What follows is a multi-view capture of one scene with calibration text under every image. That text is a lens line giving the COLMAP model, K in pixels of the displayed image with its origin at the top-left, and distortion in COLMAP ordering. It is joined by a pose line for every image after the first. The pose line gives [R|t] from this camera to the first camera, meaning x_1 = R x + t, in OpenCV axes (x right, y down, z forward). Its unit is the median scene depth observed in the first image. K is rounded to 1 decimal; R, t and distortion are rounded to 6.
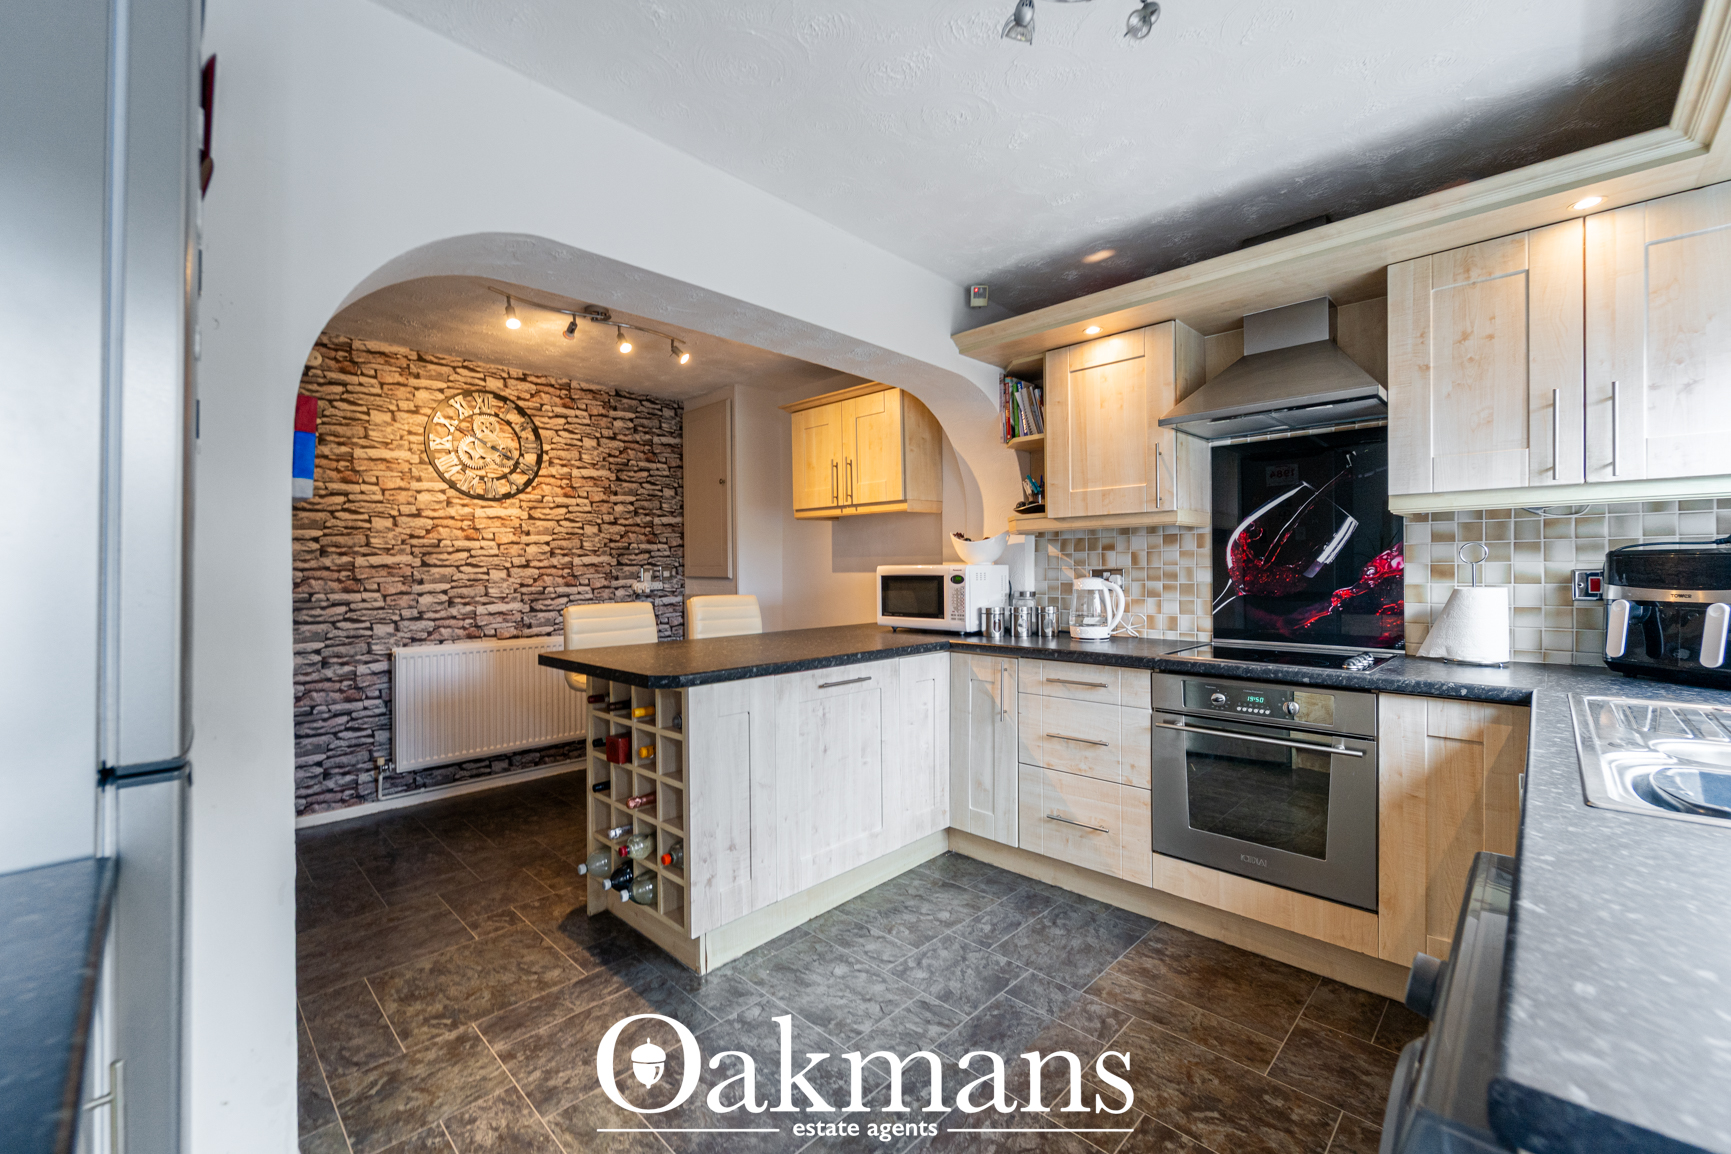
lens RADIAL K [[703.2, 0, 860.1], [0, 703.2, 571.8], [0, 0, 1]] dist [-0.001175, -0.000730]
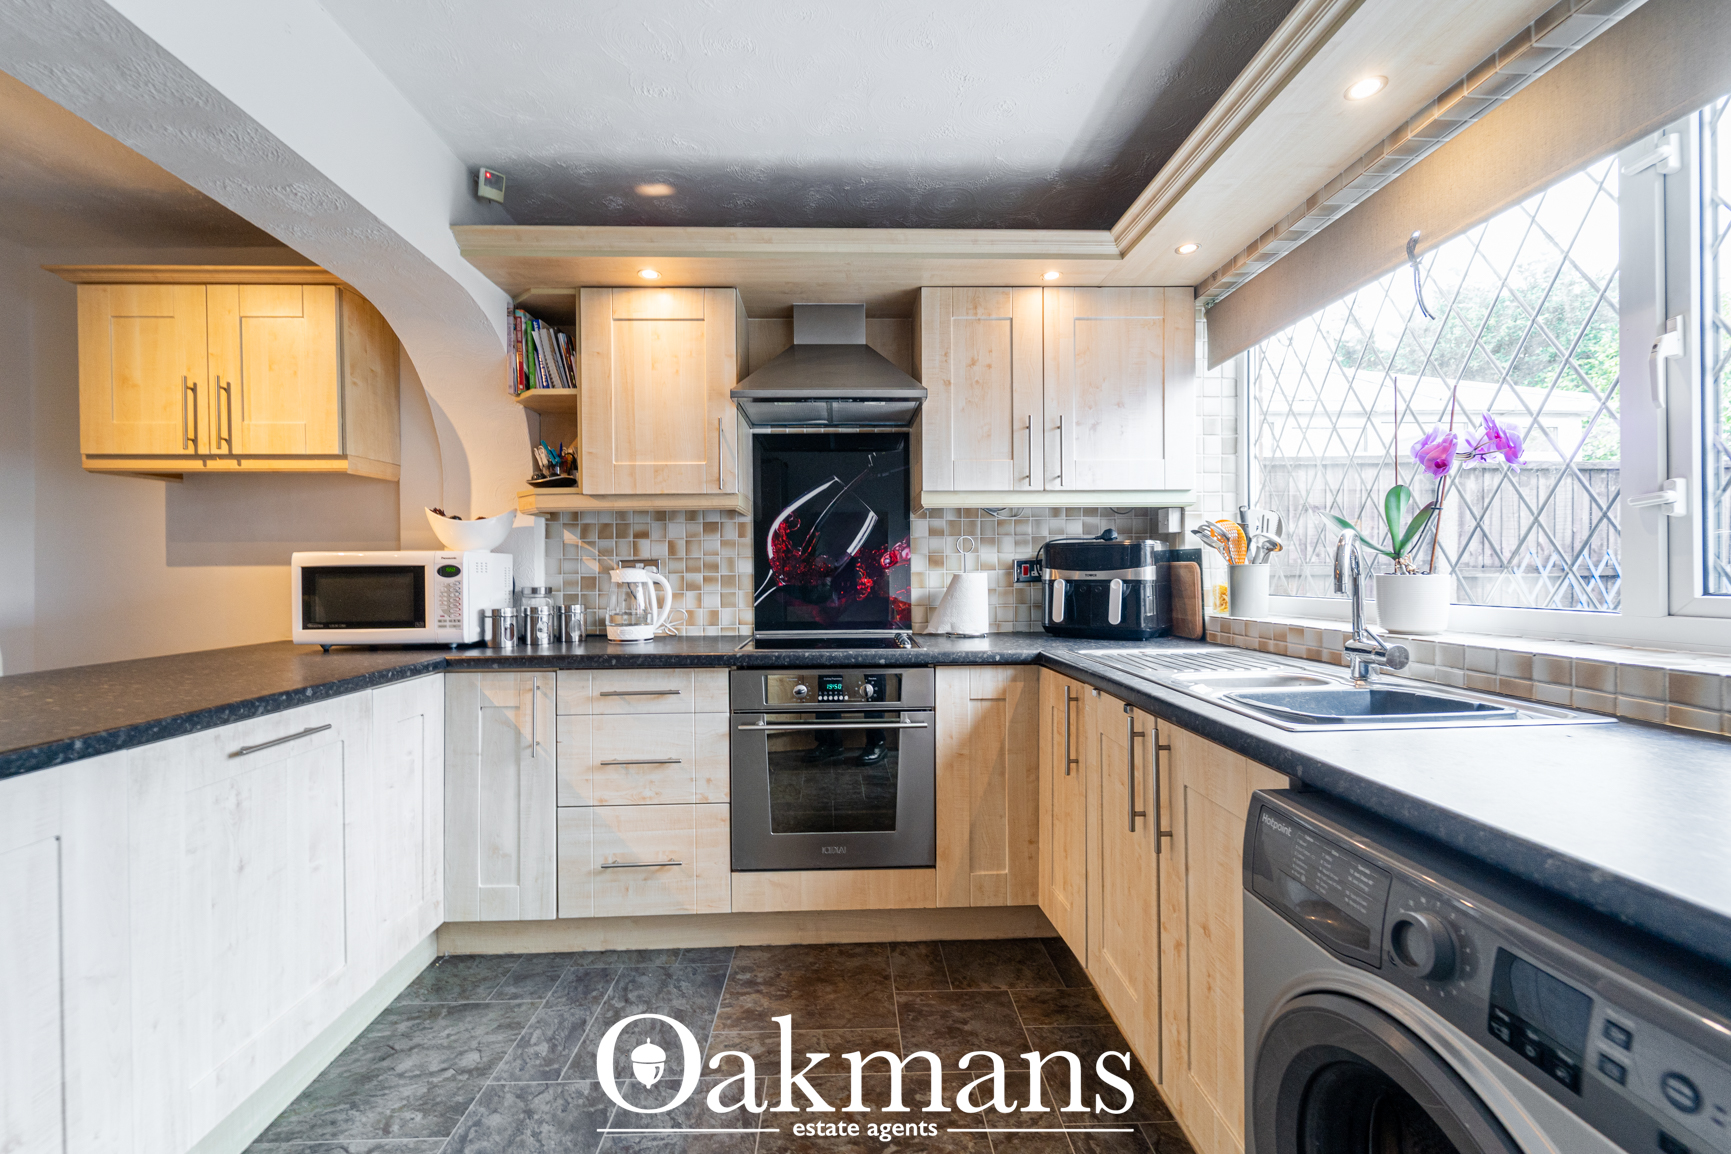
lens RADIAL K [[703.2, 0, 860.1], [0, 703.2, 571.8], [0, 0, 1]] dist [-0.001175, -0.000730]
pose [[0.690939, 0.002796, 0.722907, -0.103339], [0.006571, 0.999927, -0.010147, 0.024935], [-0.722883, 0.011761, 0.690870, 0.232522]]
